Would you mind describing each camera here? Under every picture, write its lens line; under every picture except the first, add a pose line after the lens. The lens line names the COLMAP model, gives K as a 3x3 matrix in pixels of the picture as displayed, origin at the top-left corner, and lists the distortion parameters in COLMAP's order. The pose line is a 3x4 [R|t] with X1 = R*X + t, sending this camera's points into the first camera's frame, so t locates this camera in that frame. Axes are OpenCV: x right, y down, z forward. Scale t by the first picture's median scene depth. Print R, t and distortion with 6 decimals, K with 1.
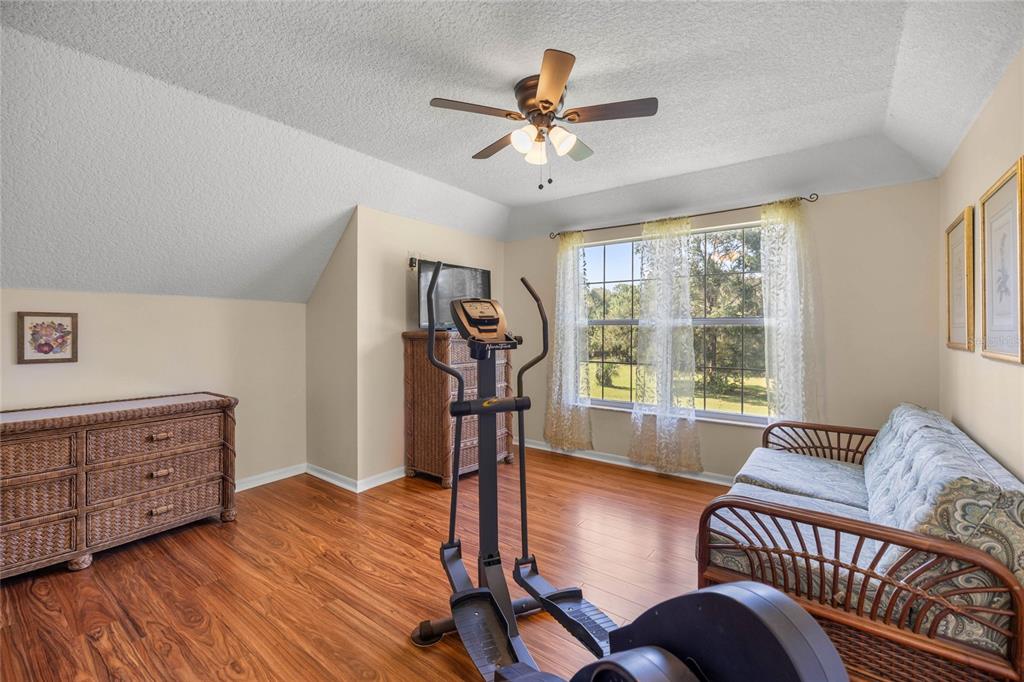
lens RADIAL K [[432.2, 0, 510.4], [0, 432.2, 331.5], [0, 0, 1]] dist [0.000939, -0.000431]
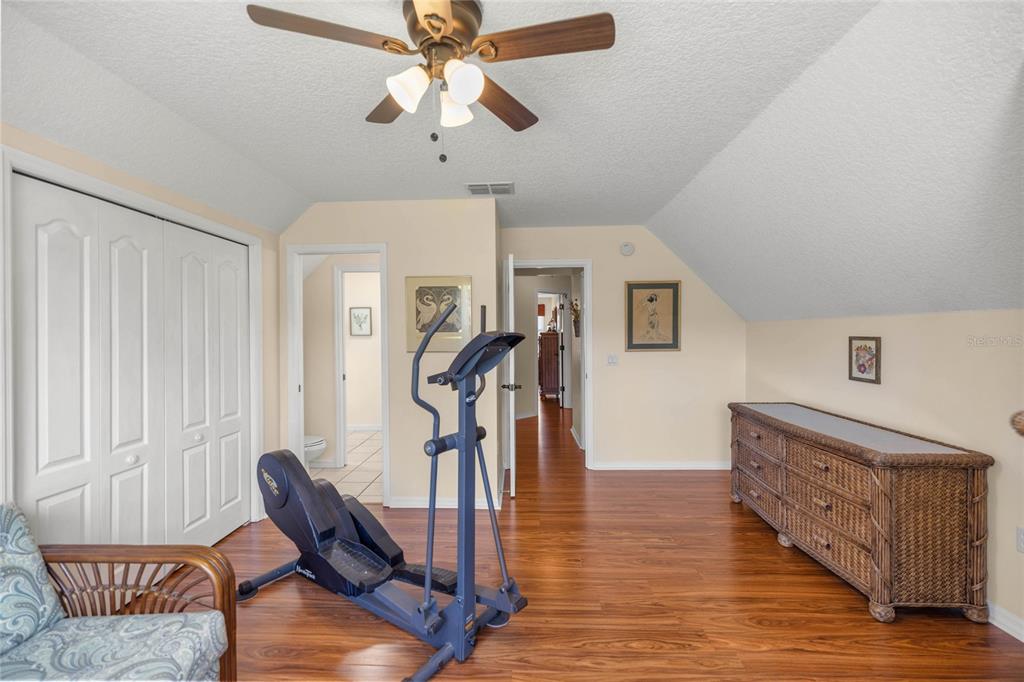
lens RADIAL K [[432.2, 0, 507.4], [0, 432.2, 335.2], [0, 0, 1]] dist [0.000939, -0.000431]
pose [[-0.823022, 0.009267, -0.567934, 0.325927], [0.001097, 0.999891, 0.014725, -0.066243], [0.568009, 0.011496, -0.822942, 1.423612]]
